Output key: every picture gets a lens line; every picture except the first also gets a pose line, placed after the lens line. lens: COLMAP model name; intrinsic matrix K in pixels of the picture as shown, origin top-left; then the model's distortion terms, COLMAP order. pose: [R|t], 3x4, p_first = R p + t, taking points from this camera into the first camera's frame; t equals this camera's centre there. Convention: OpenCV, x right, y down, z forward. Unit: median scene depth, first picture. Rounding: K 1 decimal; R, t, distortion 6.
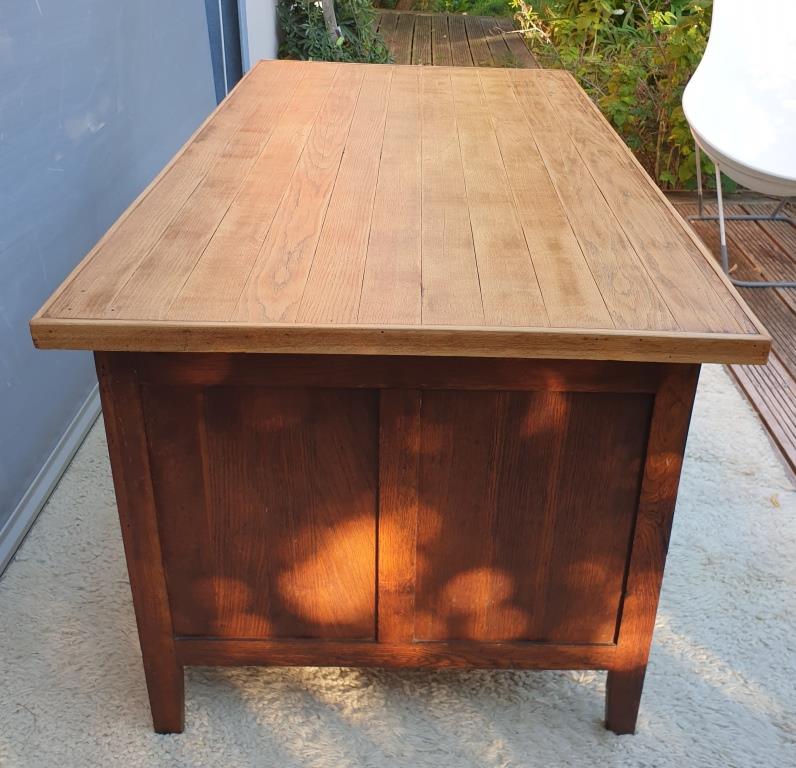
lens RADIAL K [[848.7, 0, 372.6], [0, 848.7, 349.6], [0, 0, 1]] dist [0.027184, 0.000000]
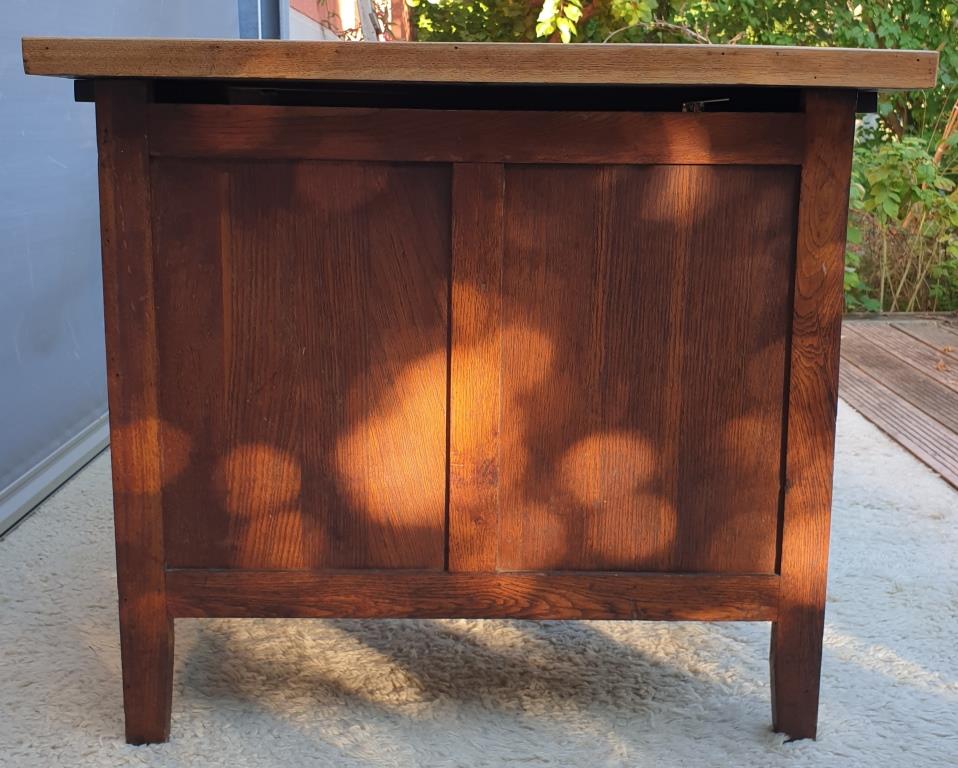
lens RADIAL K [[1058.2, 0, 437.3], [0, 1058.2, 334.3], [0, 0, 1]] dist [0.026056, 0.000000]
pose [[0.999983, 0.005332, 0.002203, -0.006092], [-0.004492, 0.959166, -0.282808, 0.404522], [-0.003621, 0.282793, 0.959174, 0.082045]]
